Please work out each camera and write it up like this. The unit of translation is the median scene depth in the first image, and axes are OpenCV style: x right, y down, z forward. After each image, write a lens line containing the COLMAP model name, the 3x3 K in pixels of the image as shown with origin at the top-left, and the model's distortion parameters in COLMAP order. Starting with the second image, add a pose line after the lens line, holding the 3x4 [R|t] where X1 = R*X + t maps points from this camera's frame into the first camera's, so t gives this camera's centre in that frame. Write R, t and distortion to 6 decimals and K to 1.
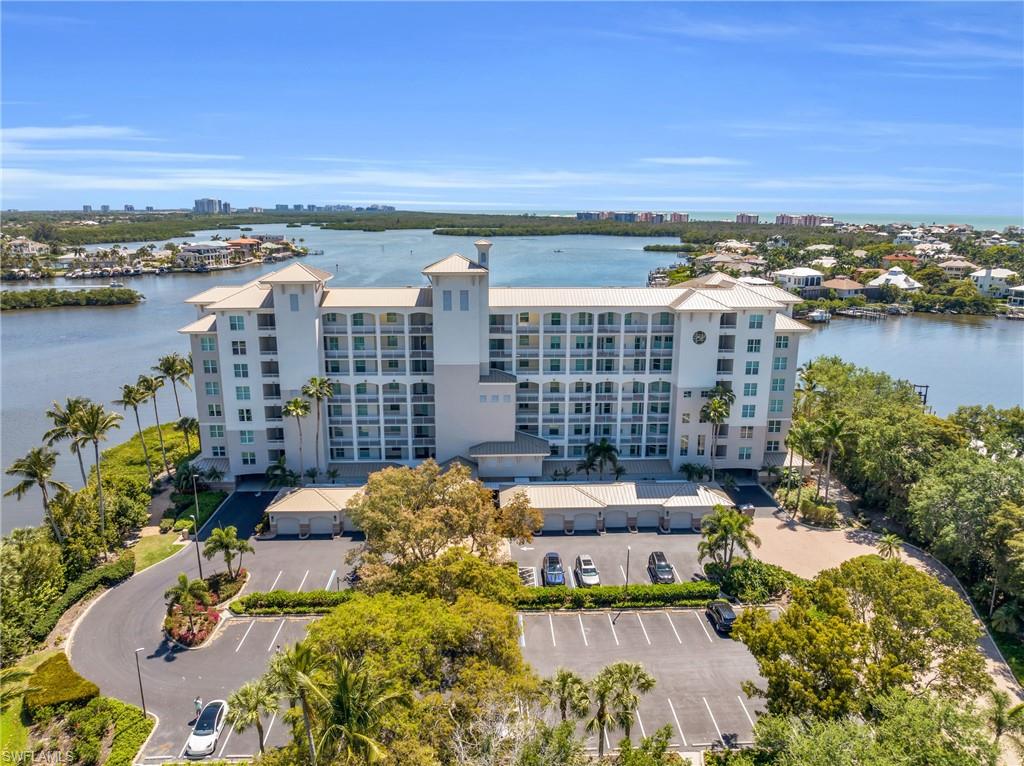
lens RADIAL K [[722.6, 0, 512.0], [0, 722.6, 383.0], [0, 0, 1]] dist [-0.044202, 0.005913]
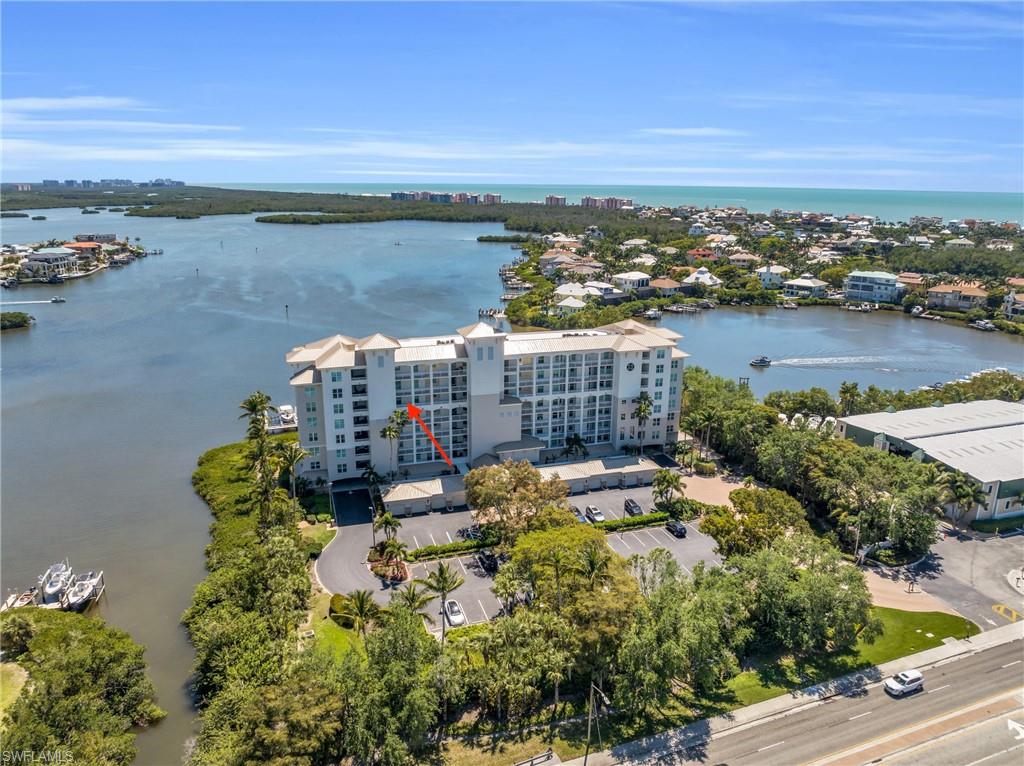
lens RADIAL K [[727.4, 0, 512.0], [0, 727.4, 383.0], [0, 0, 1]] dist [-0.035344, 0.003267]
pose [[0.964339, -0.067280, 0.255976, -0.402821], [0.057795, 0.997340, 0.044405, -0.111439], [-0.258283, -0.028027, 0.965663, -0.490627]]
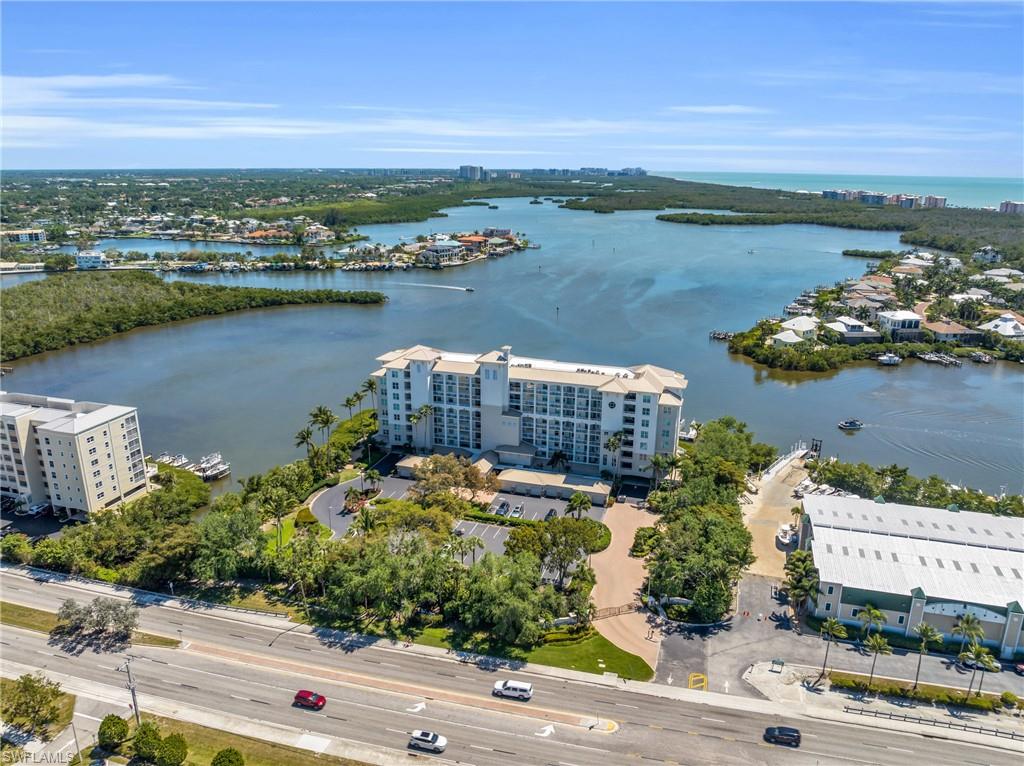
lens RADIAL K [[727.4, 0, 512.0], [0, 727.4, 383.0], [0, 0, 1]] dist [-0.035344, 0.003267]
pose [[0.940912, 0.100238, -0.323476, 0.606382], [-0.082555, 0.994266, 0.067967, -0.222224], [0.328434, -0.037247, 0.943792, -0.862615]]
